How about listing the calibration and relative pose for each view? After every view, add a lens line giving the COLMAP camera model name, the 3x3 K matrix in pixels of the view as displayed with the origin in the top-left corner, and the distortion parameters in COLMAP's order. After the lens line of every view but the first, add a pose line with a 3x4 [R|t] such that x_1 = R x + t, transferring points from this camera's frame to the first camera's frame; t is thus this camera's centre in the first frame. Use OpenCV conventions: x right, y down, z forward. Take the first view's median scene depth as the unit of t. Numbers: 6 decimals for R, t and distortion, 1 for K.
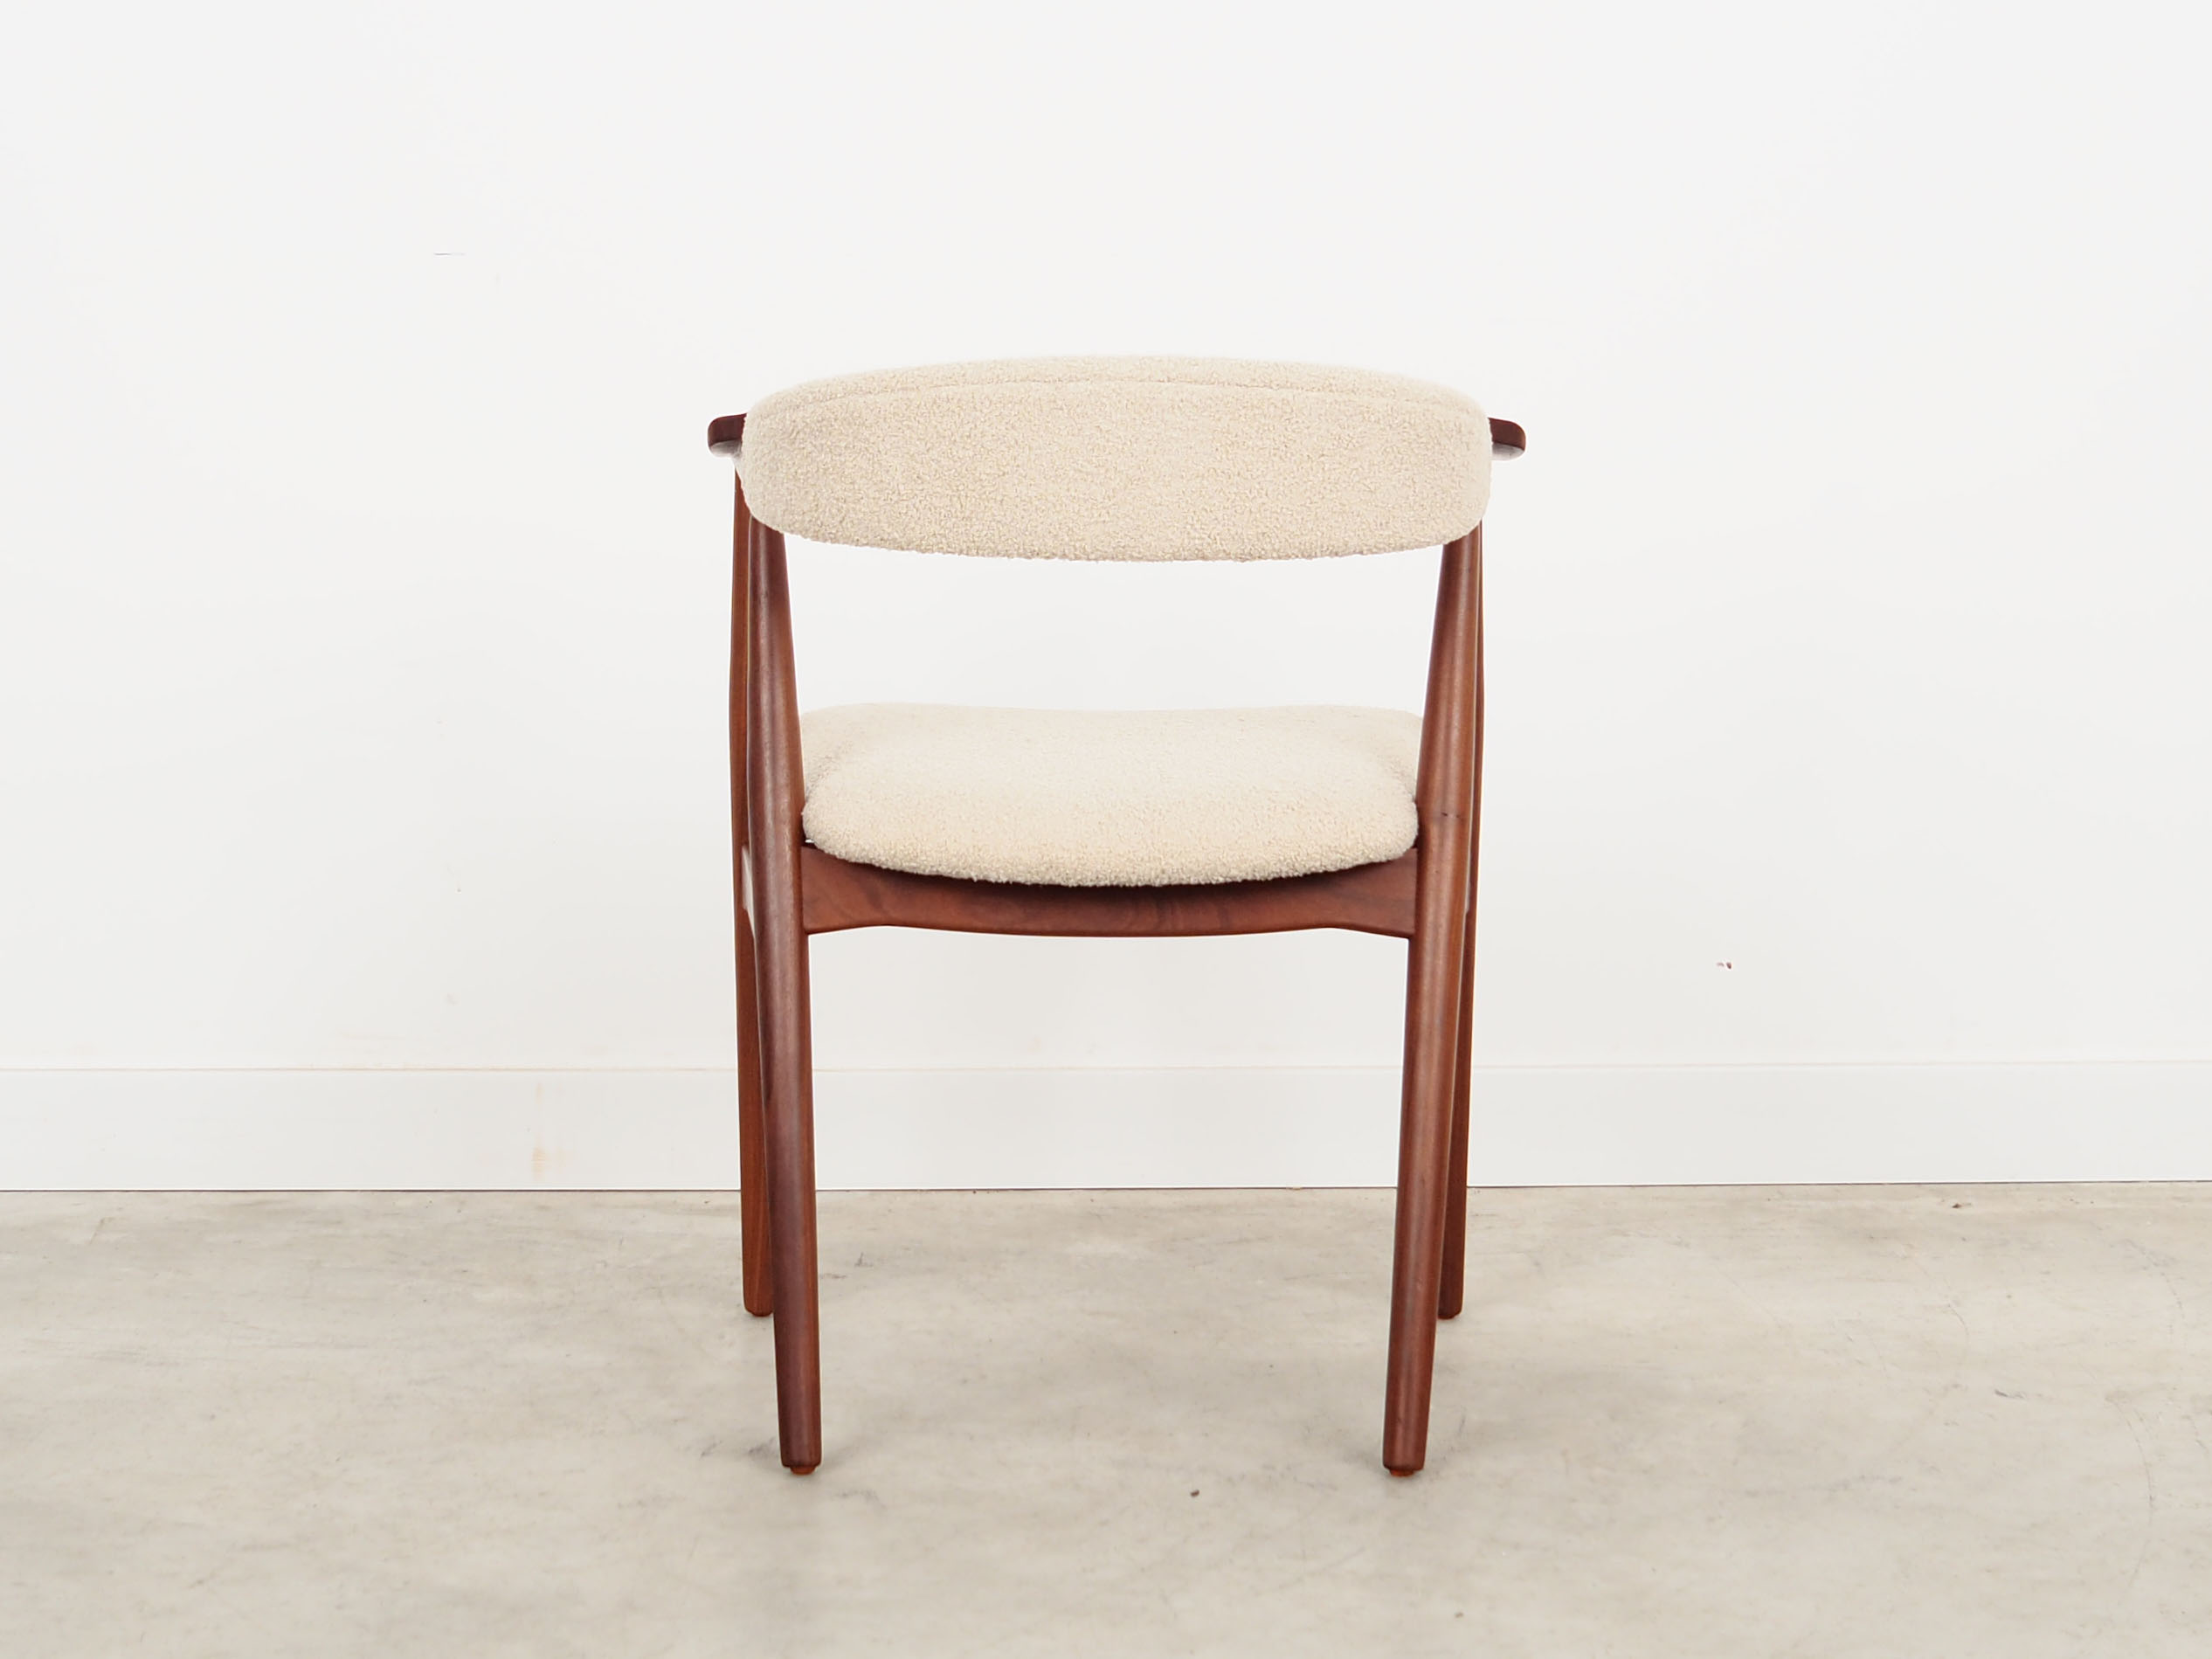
lens RADIAL K [[2201.4, 0, 1106.1], [0, 2201.4, 823.4], [0, 0, 1]] dist [0.010678, -0.001265]
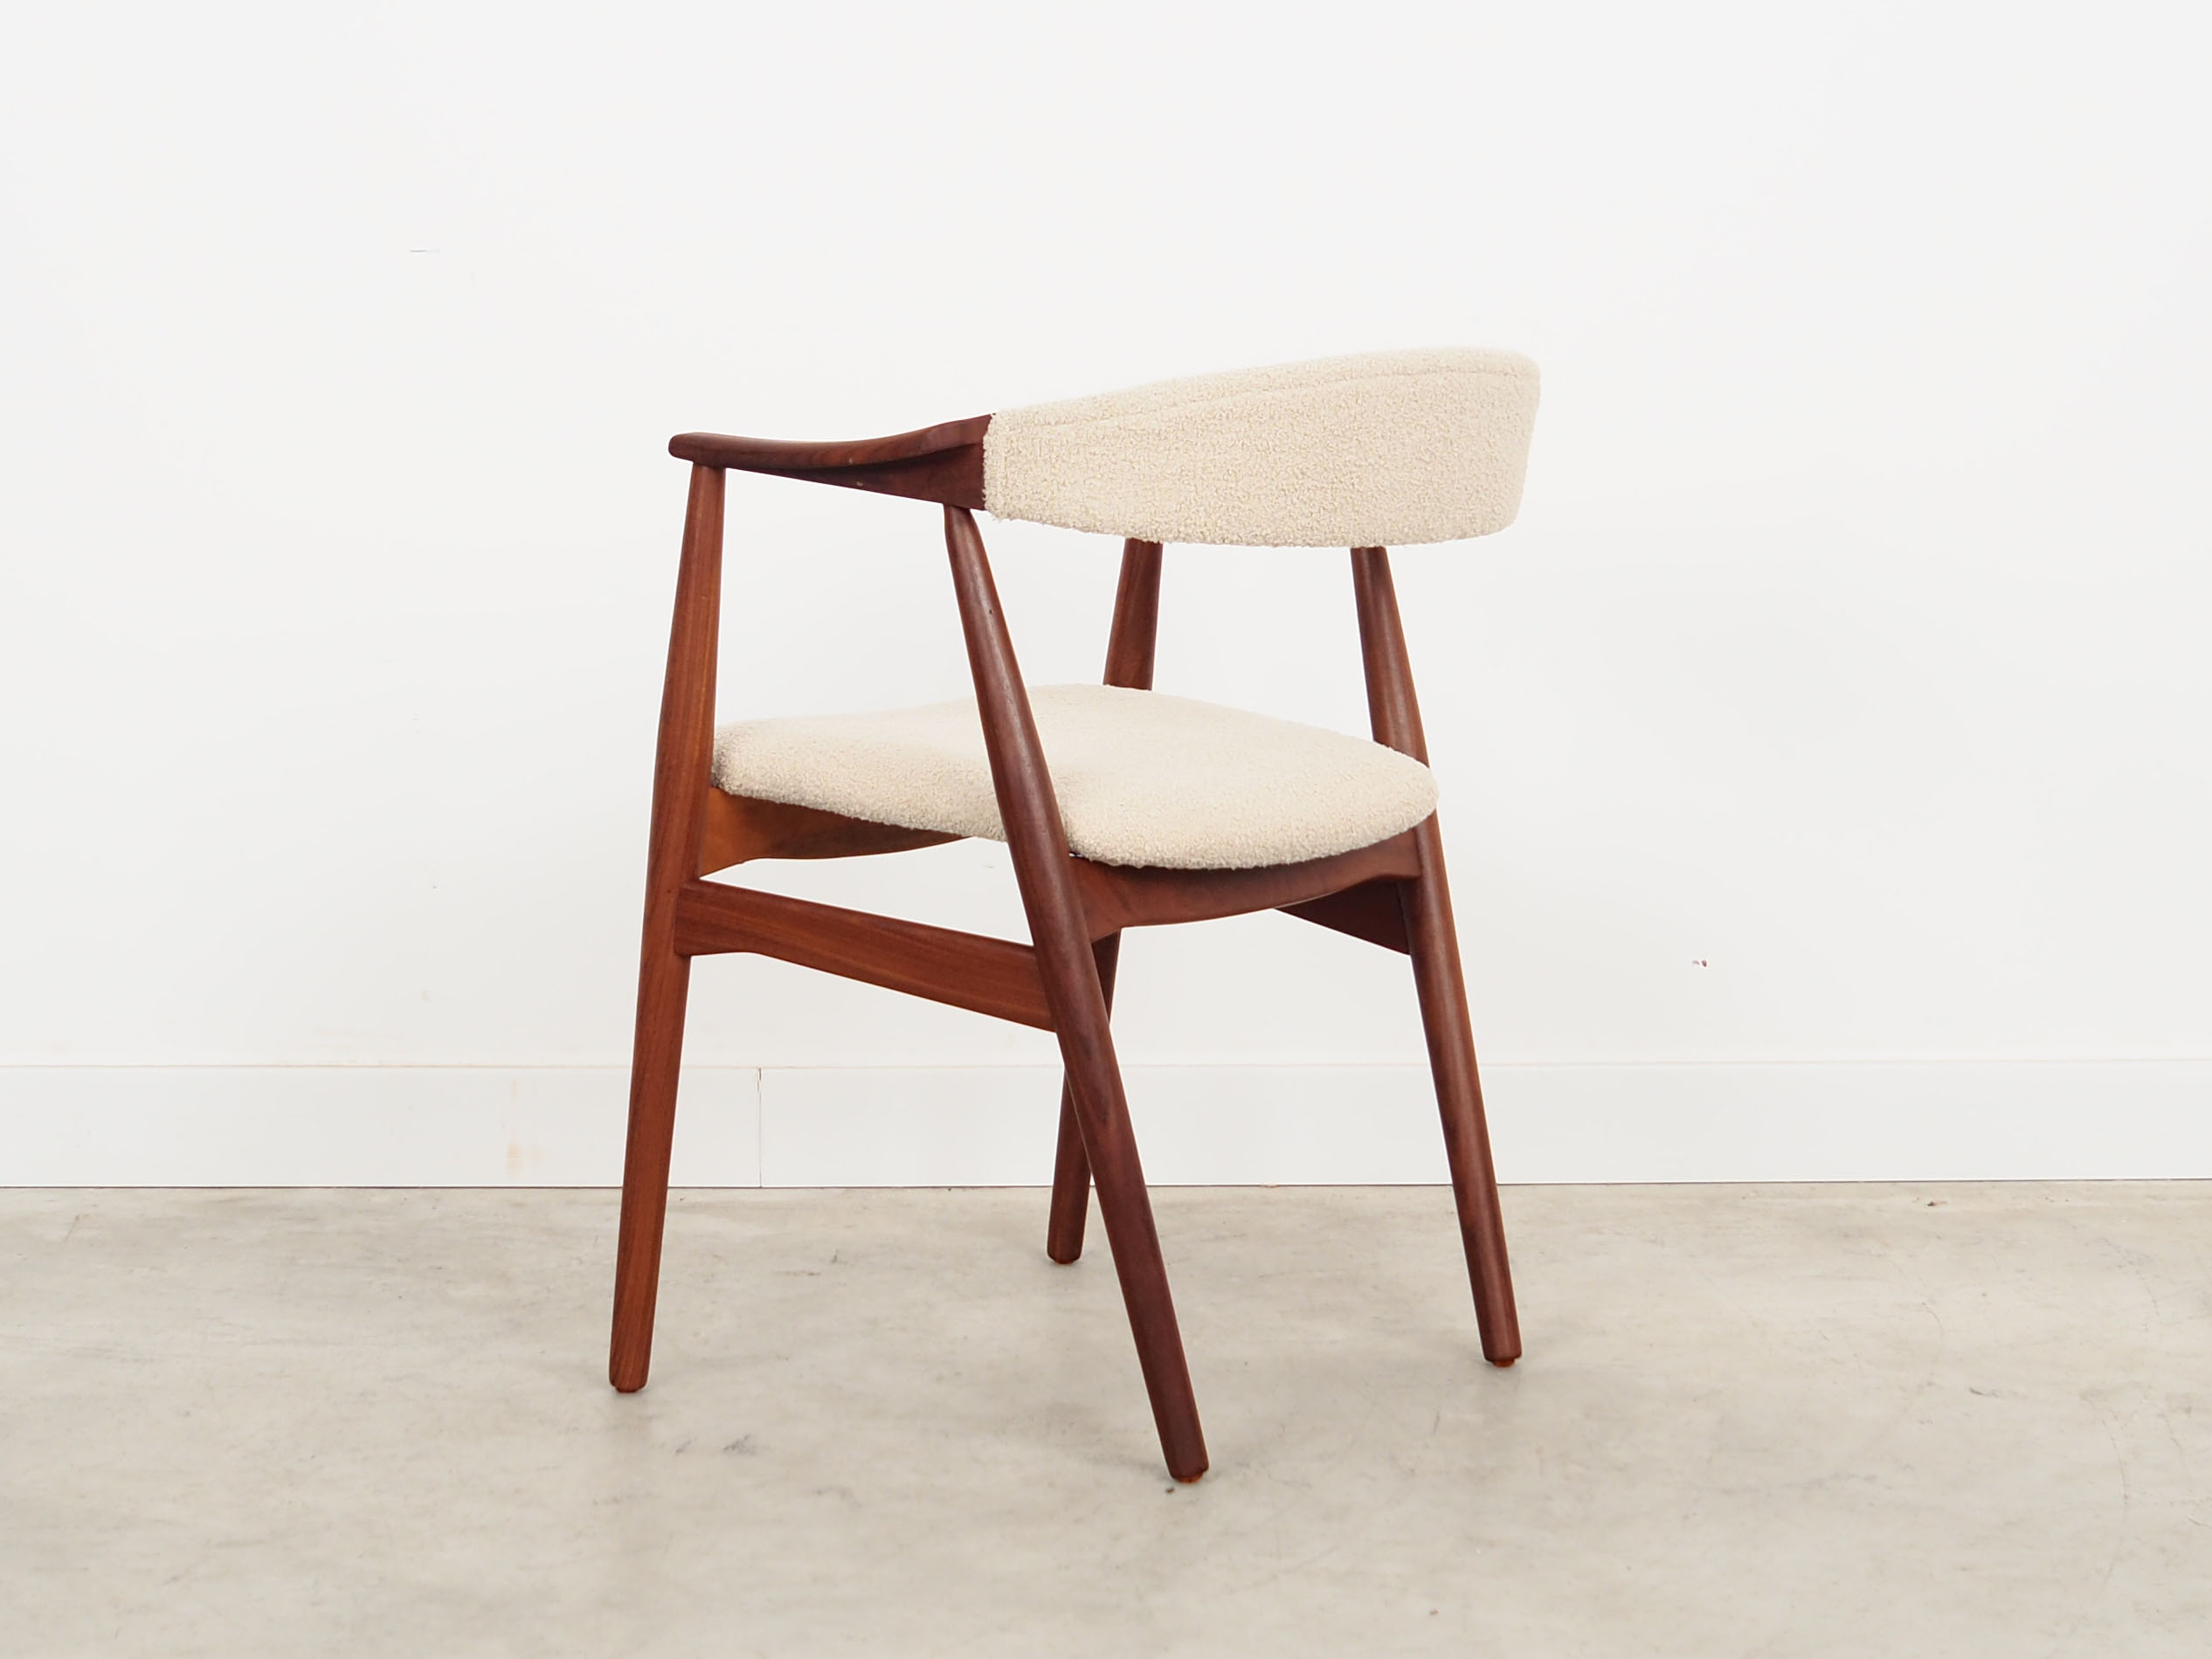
lens RADIAL K [[2201.4, 0, 1106.1], [0, 2201.4, 823.4], [0, 0, 1]] dist [0.010678, -0.001265]
pose [[1.000000, 0.000920, -0.000026, 0.011161], [-0.000920, 0.999999, 0.001140, 0.000003], [0.000027, -0.001140, 0.999999, 0.000220]]
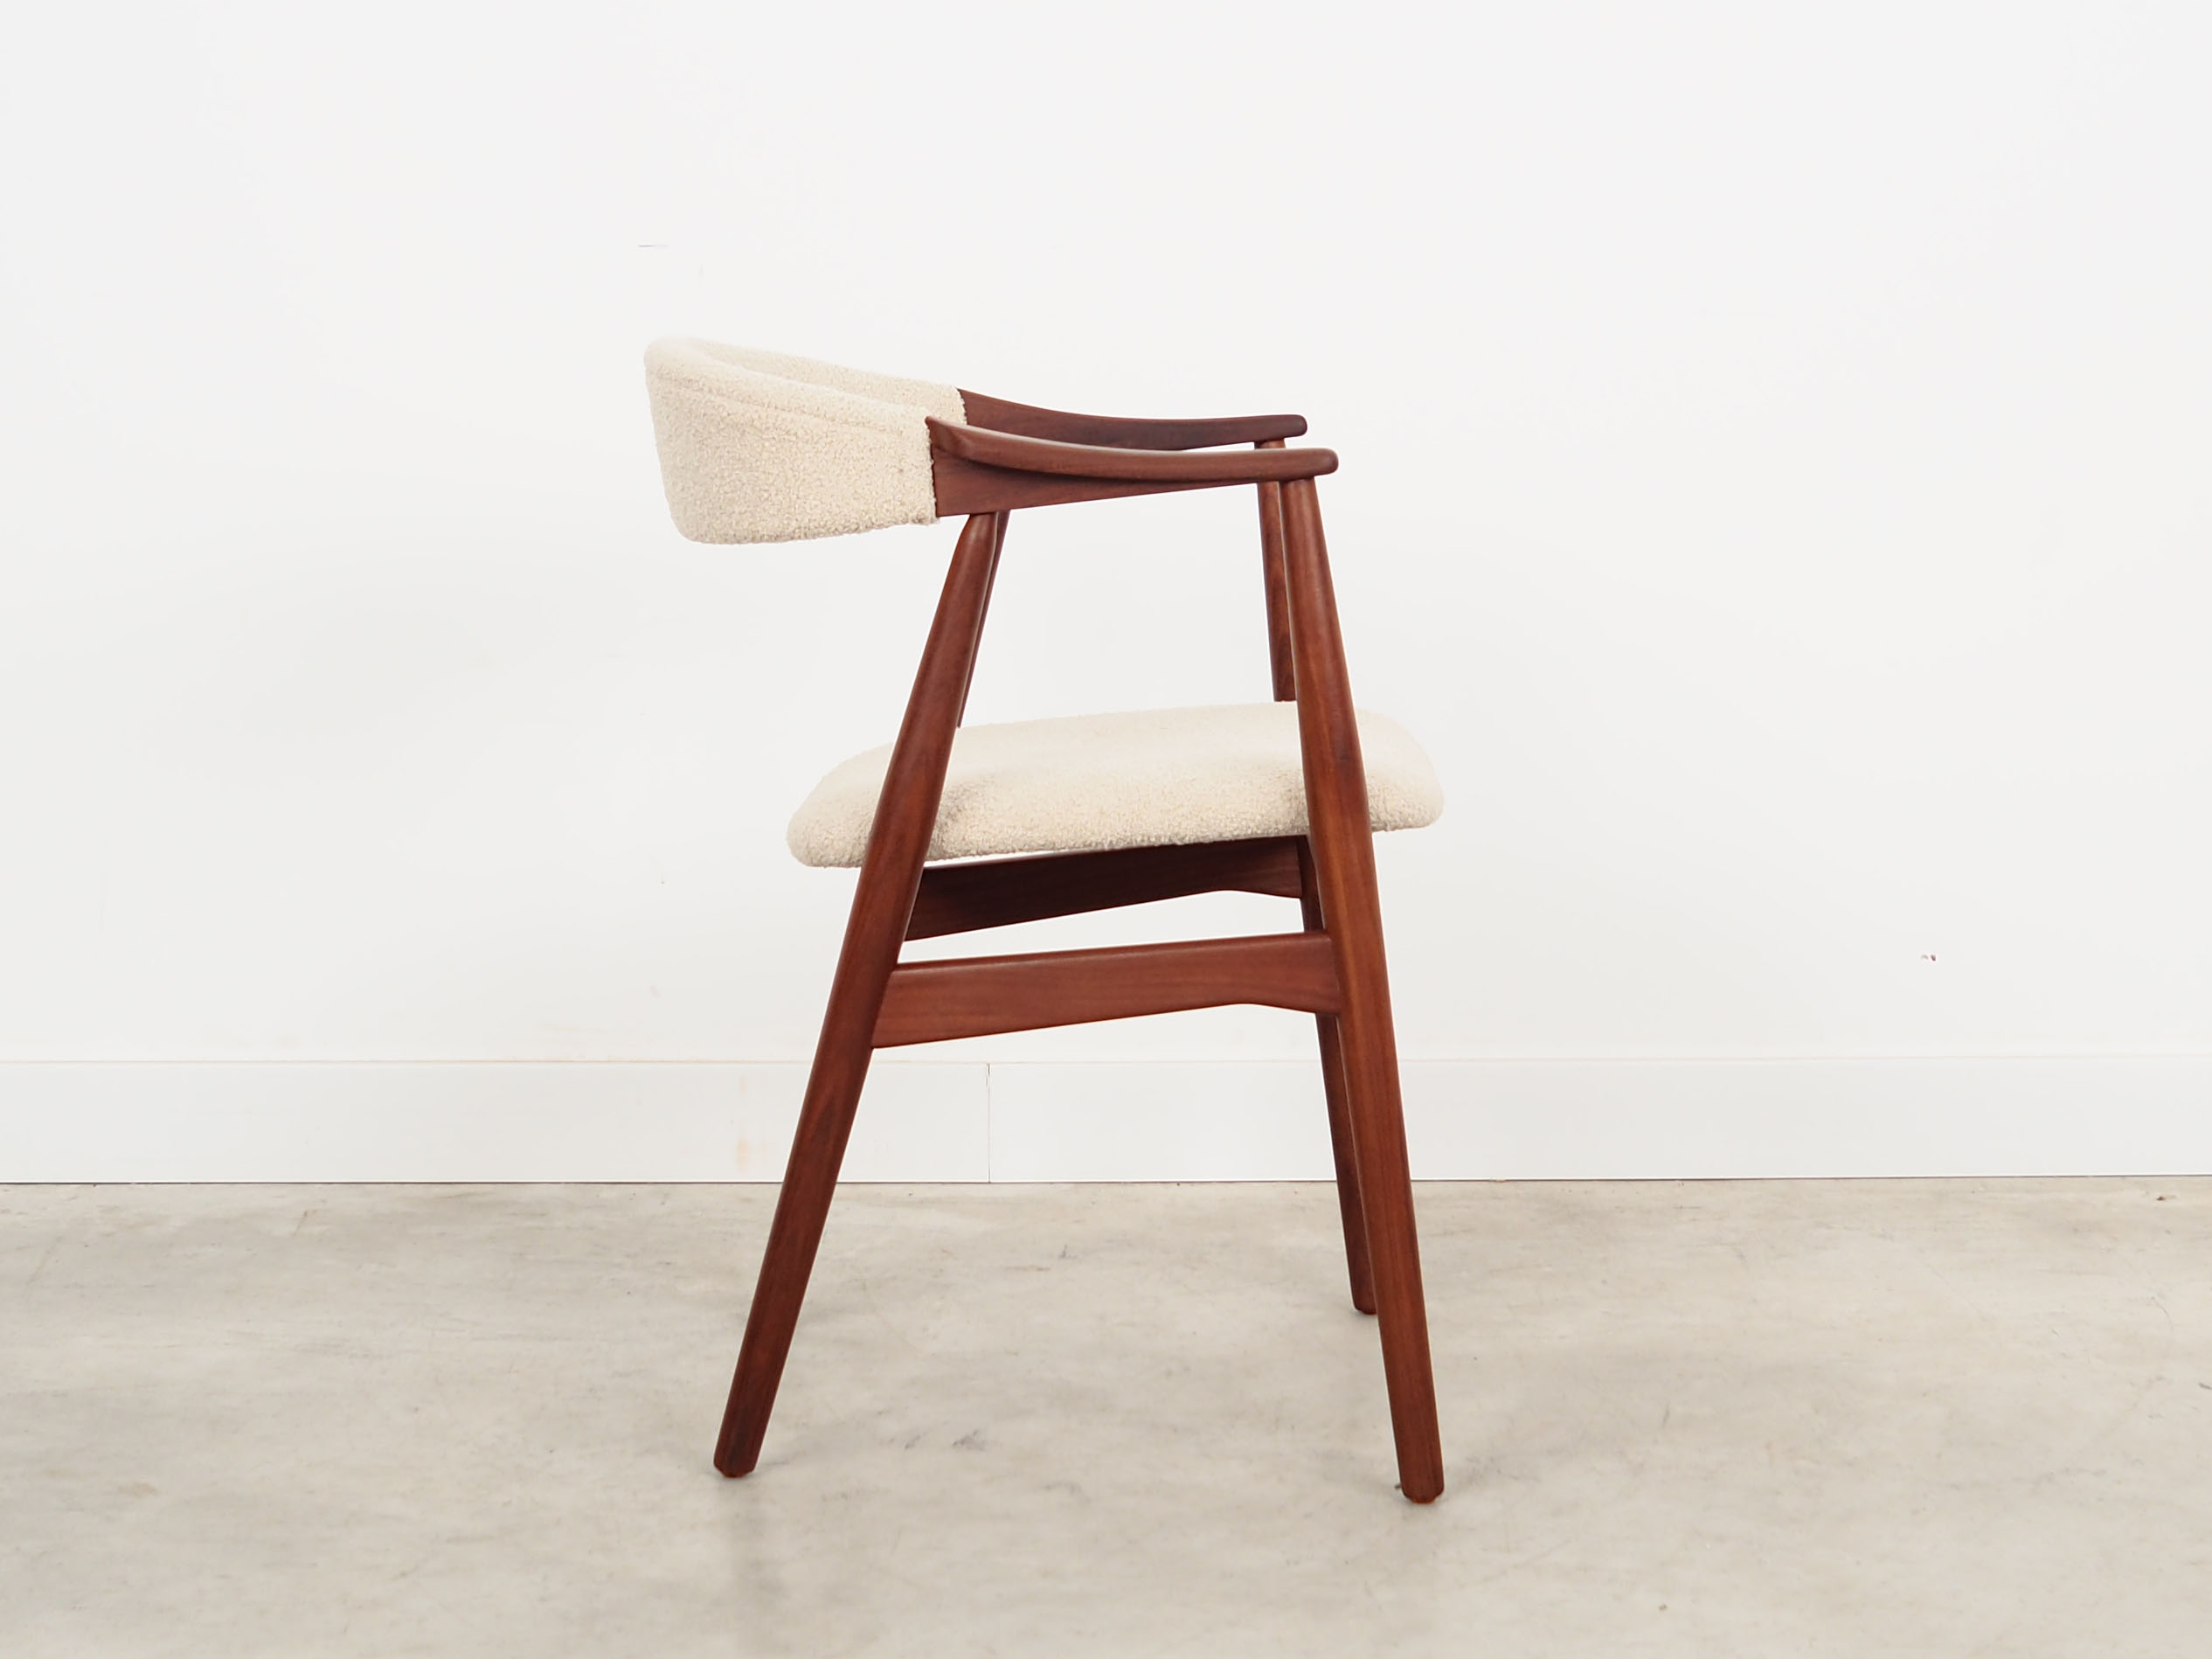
lens RADIAL K [[2201.6, 0, 1106.1], [0, 2201.6, 823.4], [0, 0, 1]] dist [0.010678, -0.001265]
pose [[0.999998, 0.000270, 0.002129, -0.094653], [-0.000277, 0.999995, 0.003002, 0.000601], [-0.002128, -0.003002, 0.999993, 0.001368]]
